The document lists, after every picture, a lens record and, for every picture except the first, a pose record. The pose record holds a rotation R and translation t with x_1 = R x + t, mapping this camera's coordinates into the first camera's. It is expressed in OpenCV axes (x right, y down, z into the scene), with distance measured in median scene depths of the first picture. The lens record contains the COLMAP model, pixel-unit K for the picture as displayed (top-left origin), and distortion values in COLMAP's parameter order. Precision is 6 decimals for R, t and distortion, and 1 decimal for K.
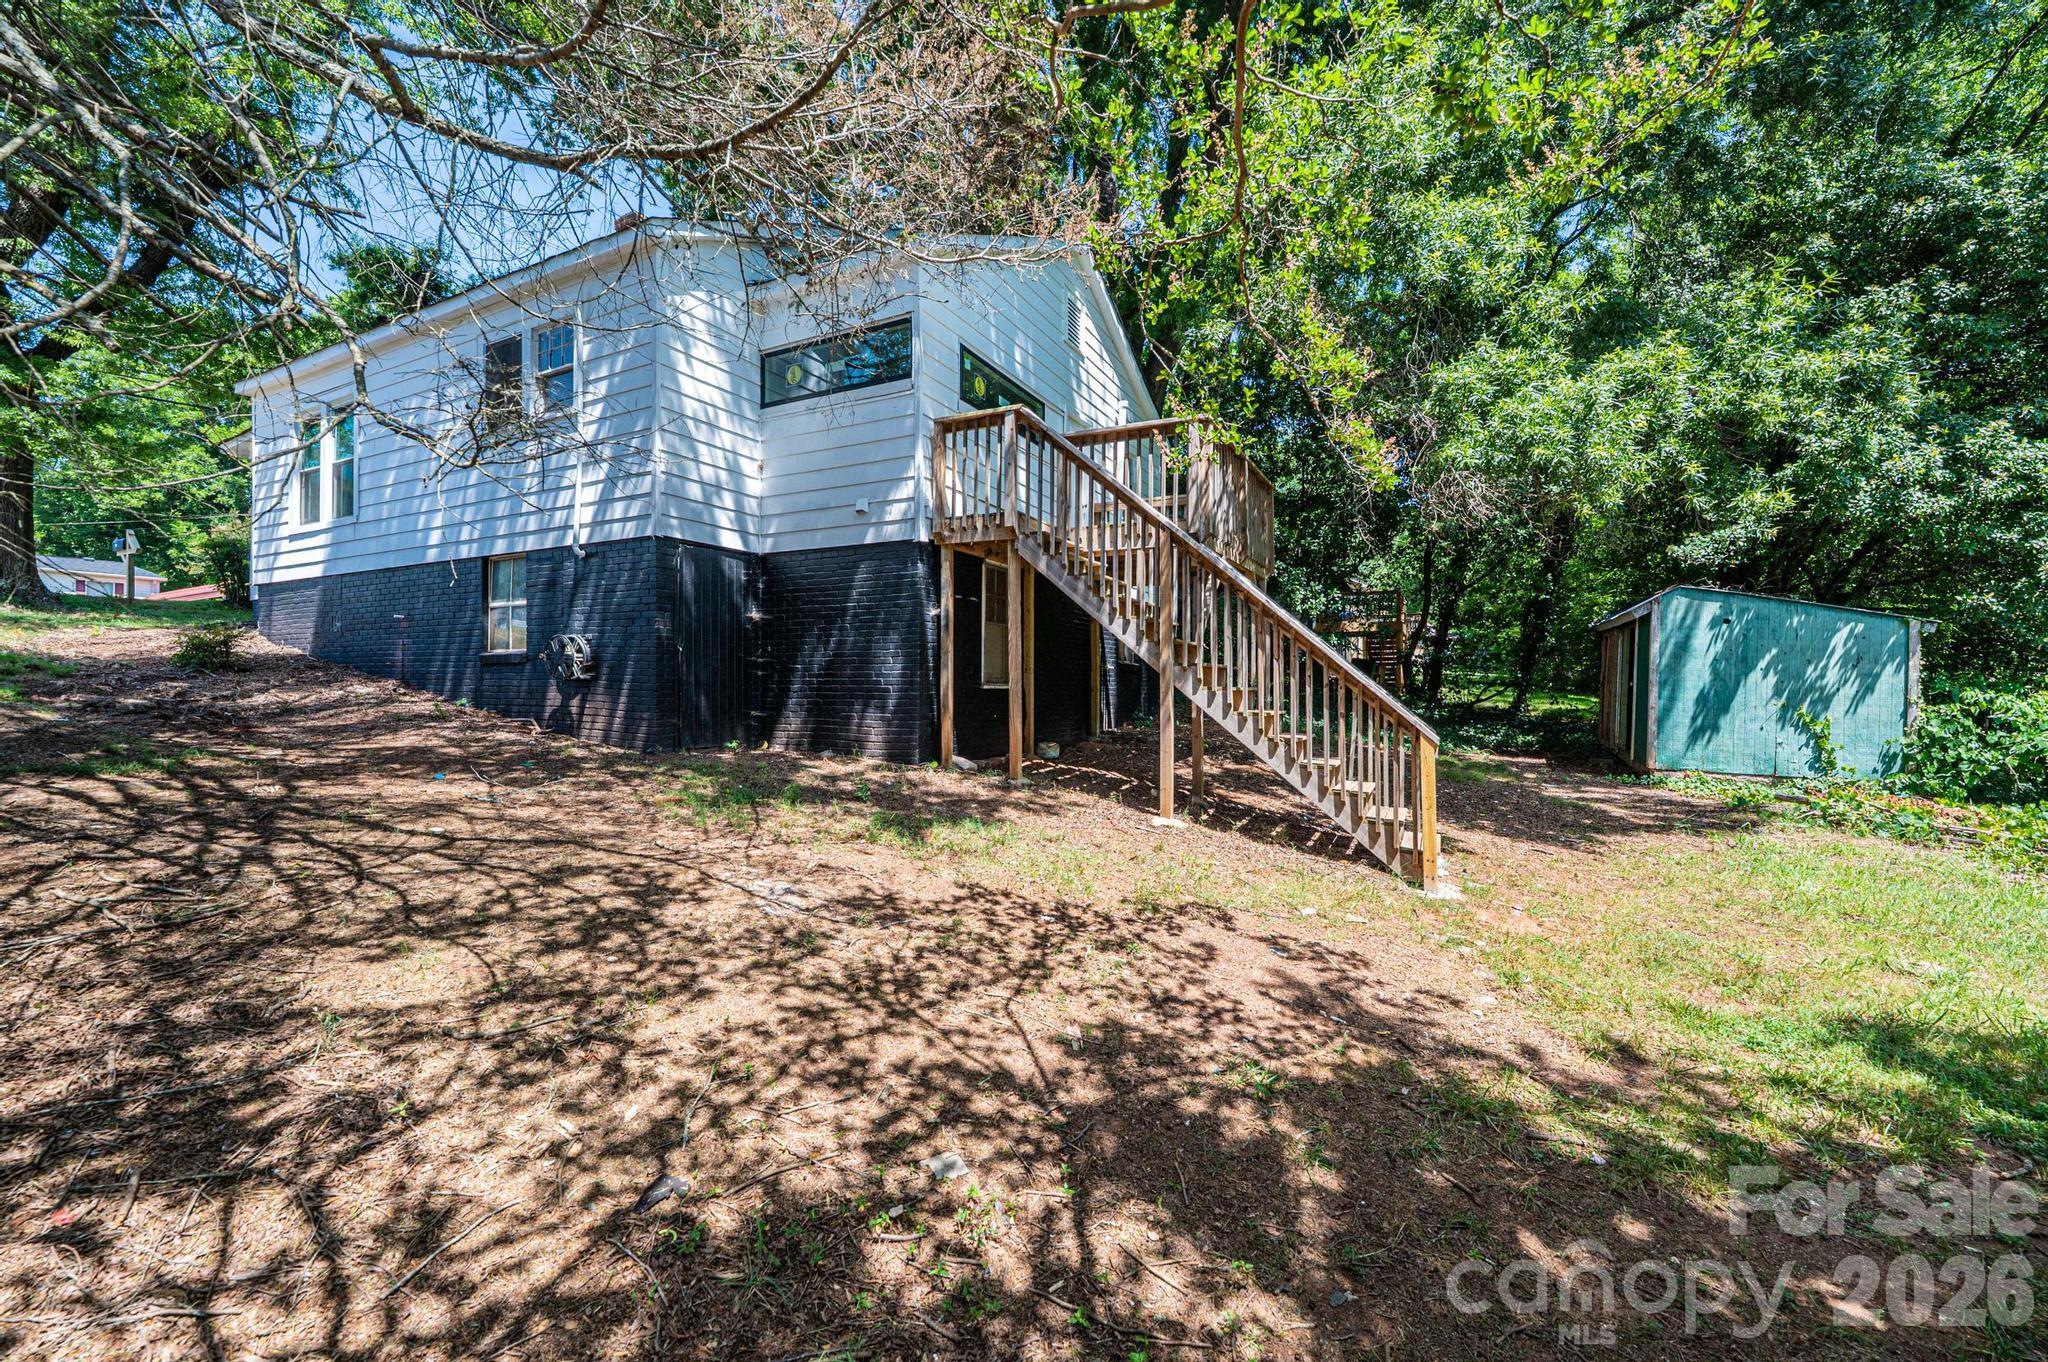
lens RADIAL K [[819.5, 0, 1031.3], [0, 819.5, 684.2], [0, 0, 1]] dist [-0.004472, 0.000930]
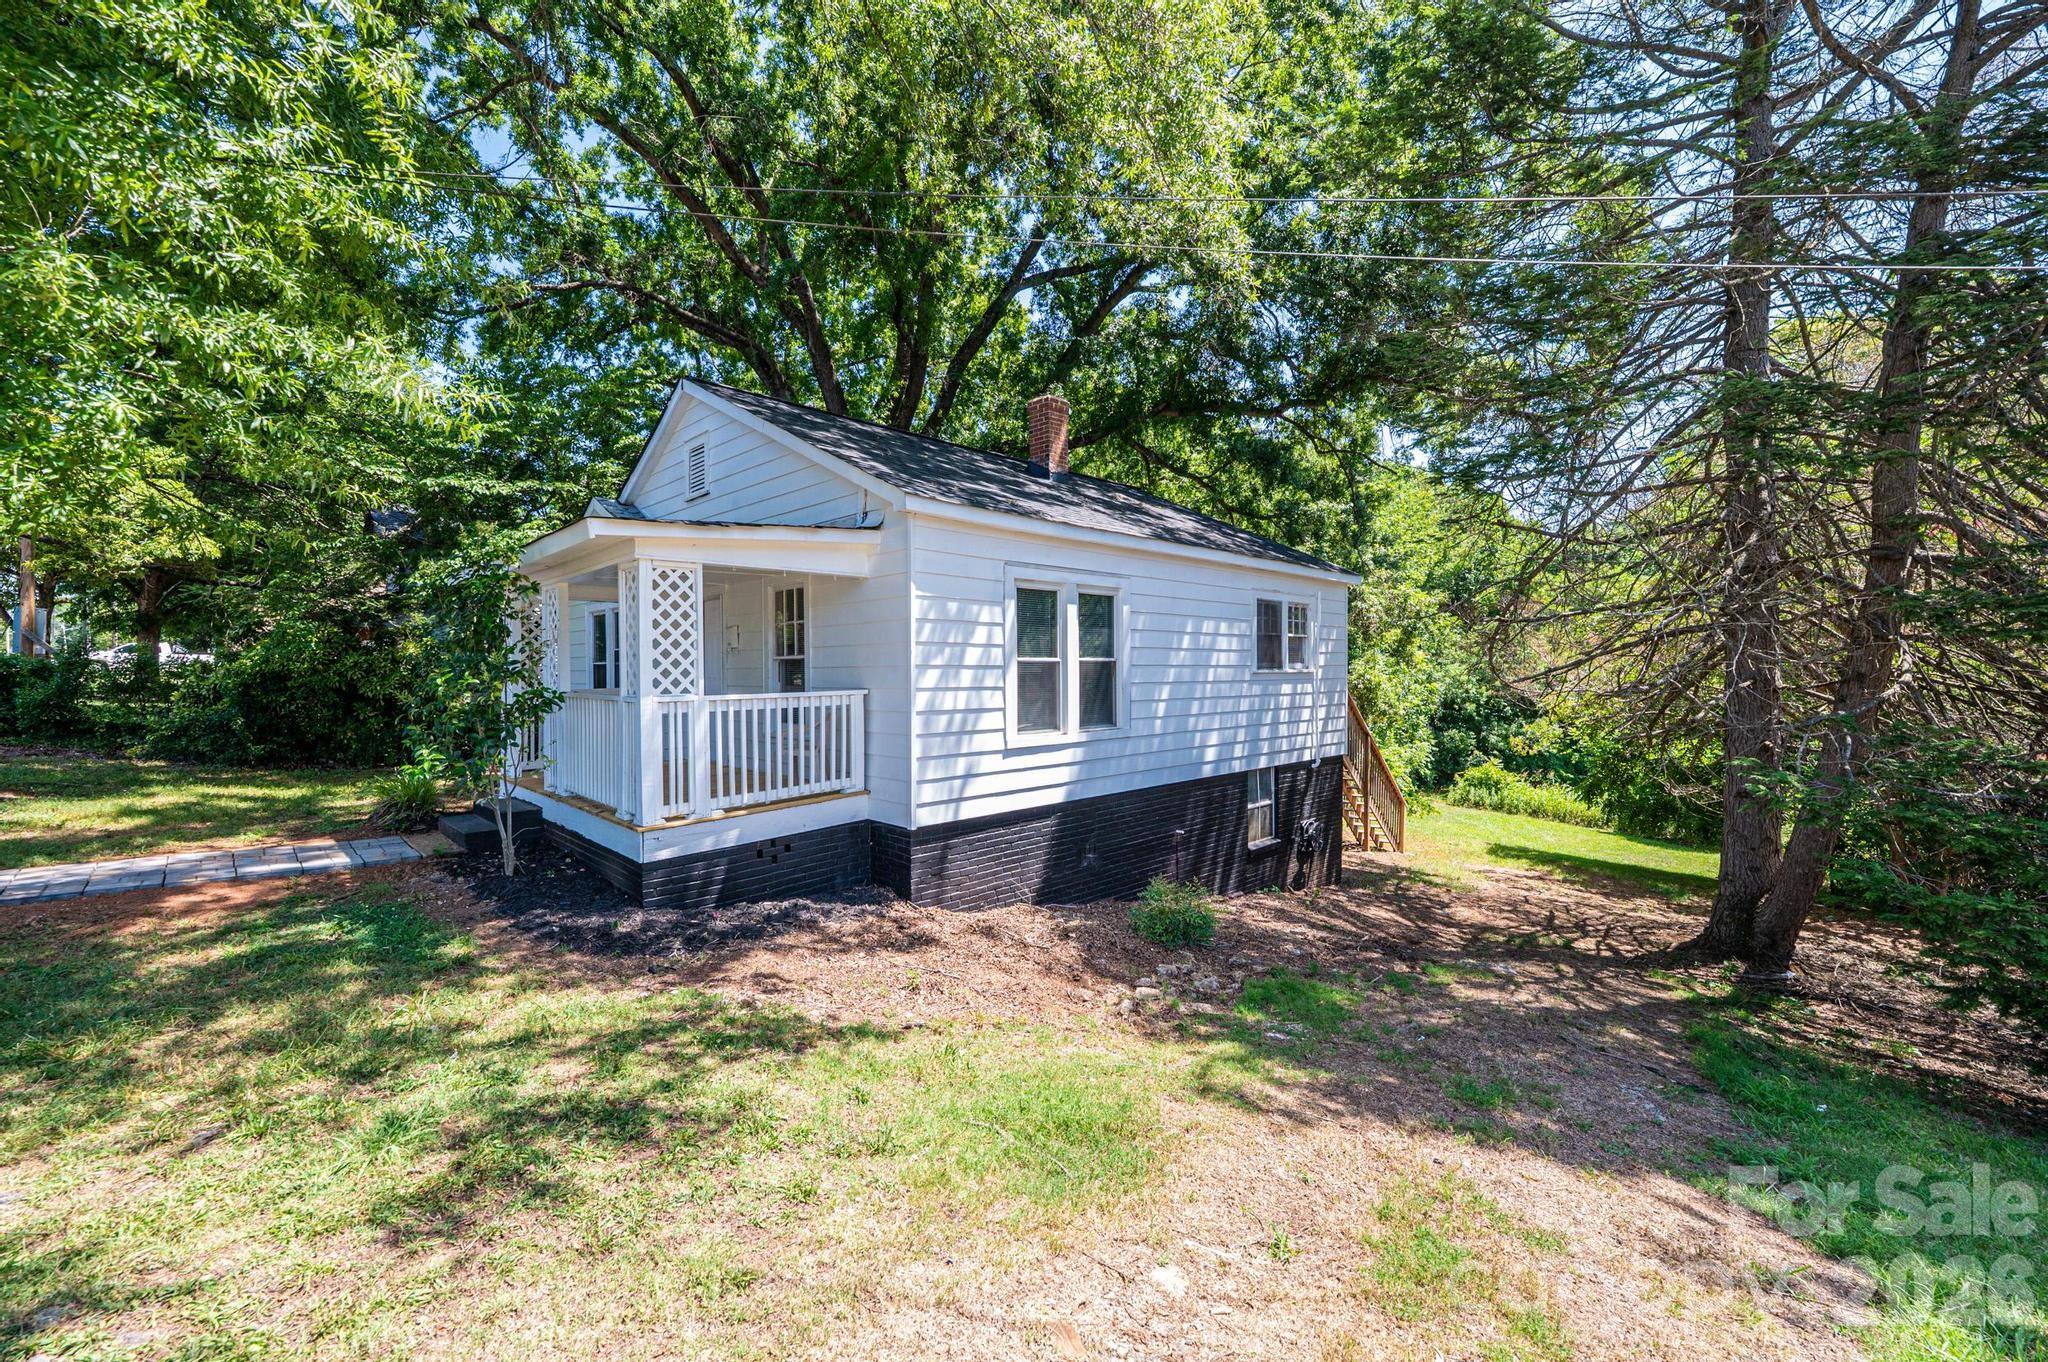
lens RADIAL K [[810.8, 0, 1024.2], [0, 810.8, 687.2], [0, 0, 1]] dist [0.000737, 0.000047]
pose [[0.309522, -0.023609, 0.950599, -2.157162], [0.007270, 0.999721, 0.022462, -0.346656], [-0.950865, -0.000041, 0.309607, 1.057029]]
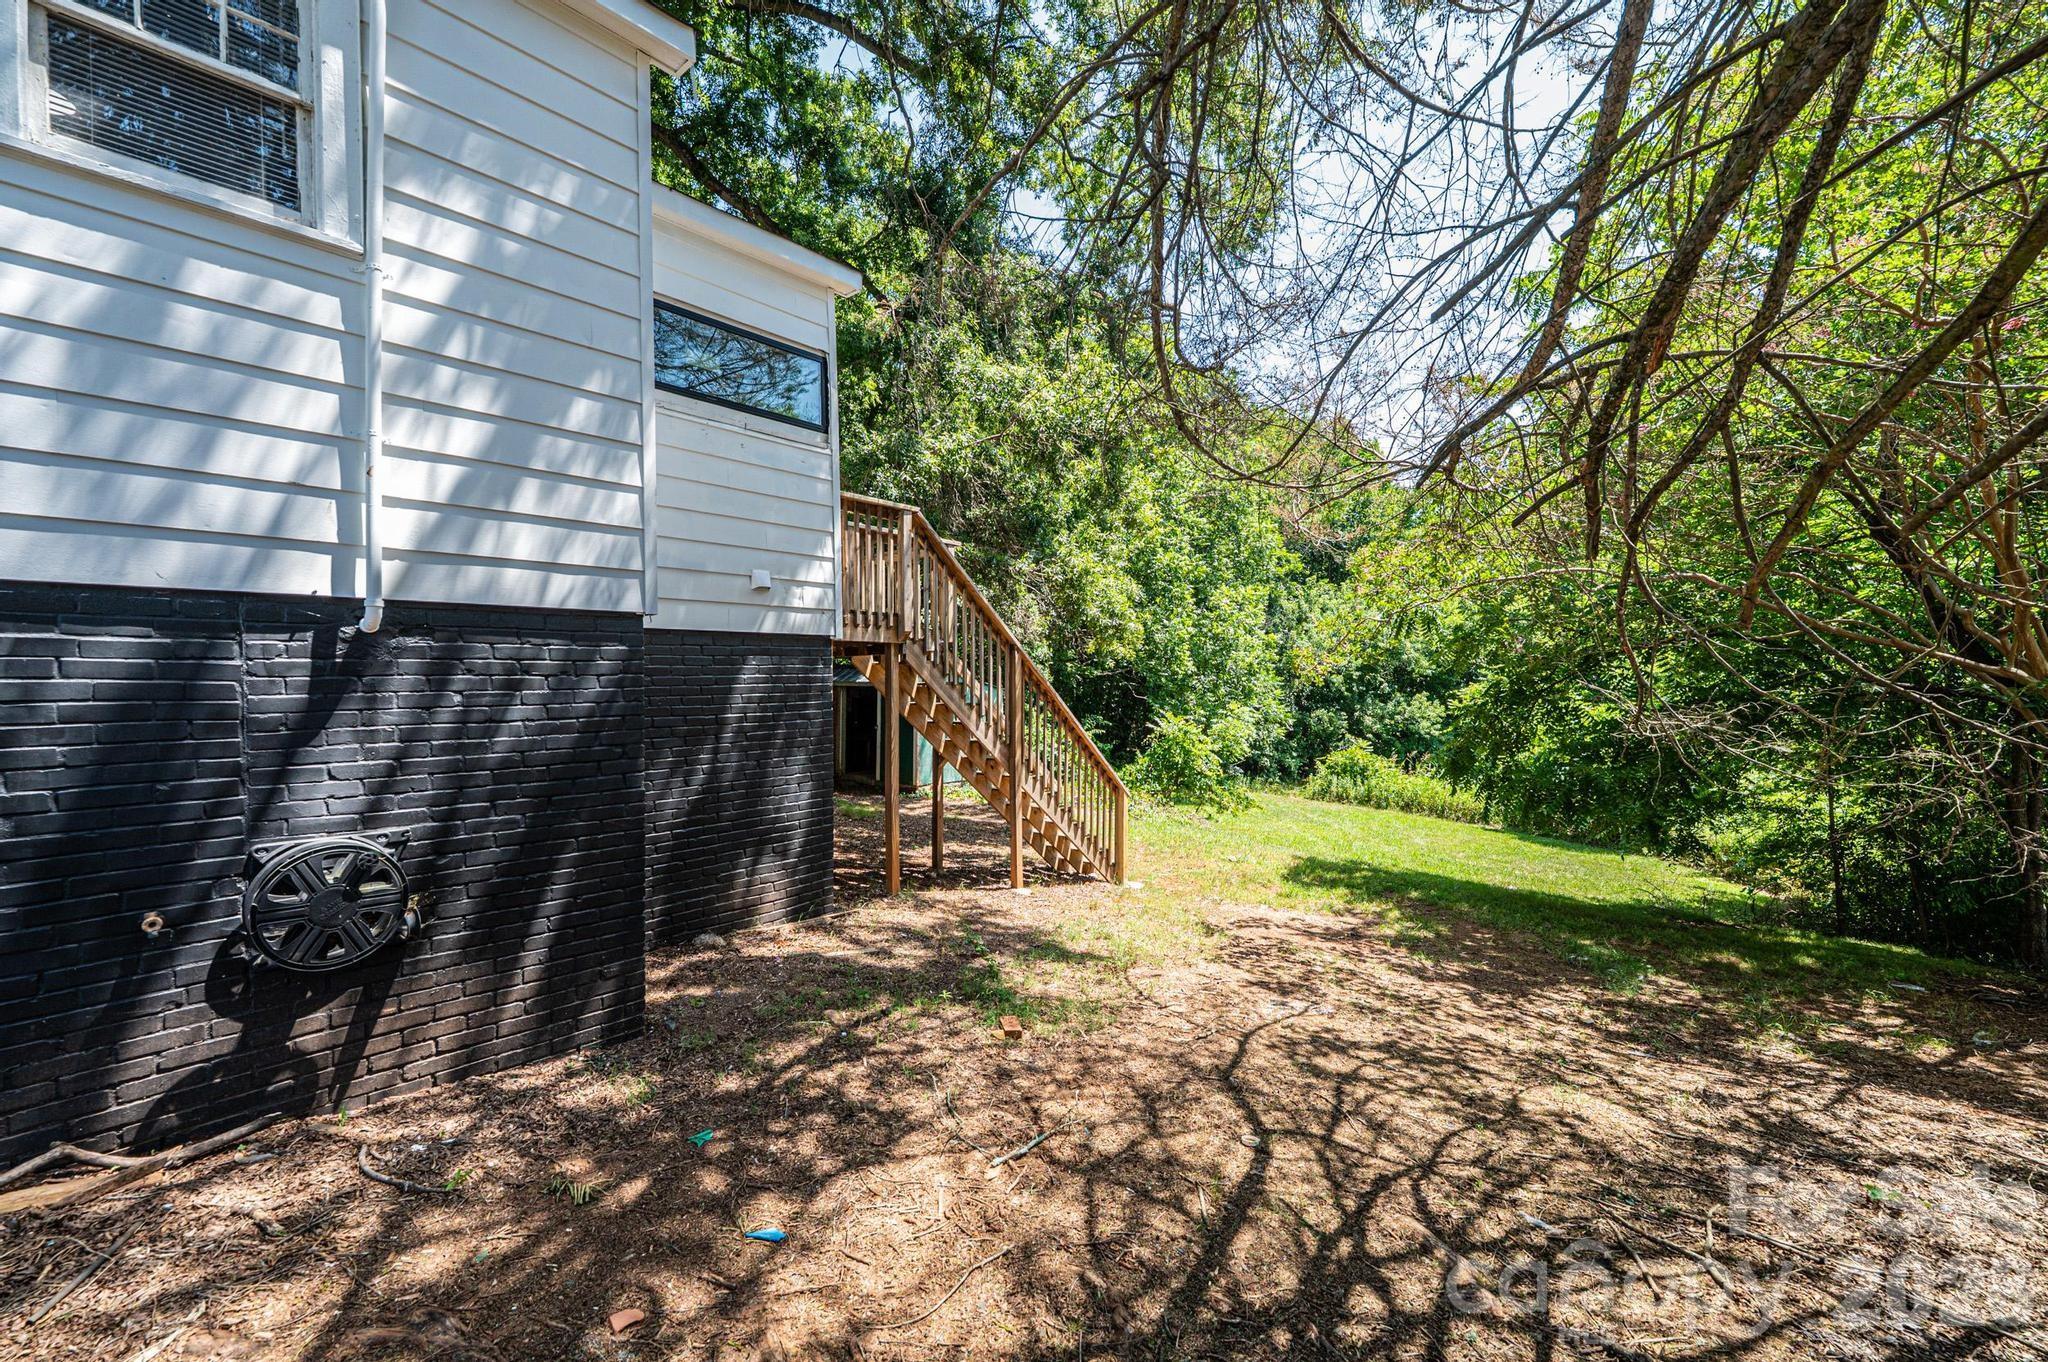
lens RADIAL K [[819.5, 0, 1028.3], [0, 819.5, 670.8], [0, 0, 1]] dist [-0.004472, 0.000930]
pose [[0.210805, -0.000489, 0.977528, -0.872669], [0.011546, 0.999931, -0.001989, -0.134540], [-0.977460, 0.011706, 0.210796, 0.622097]]
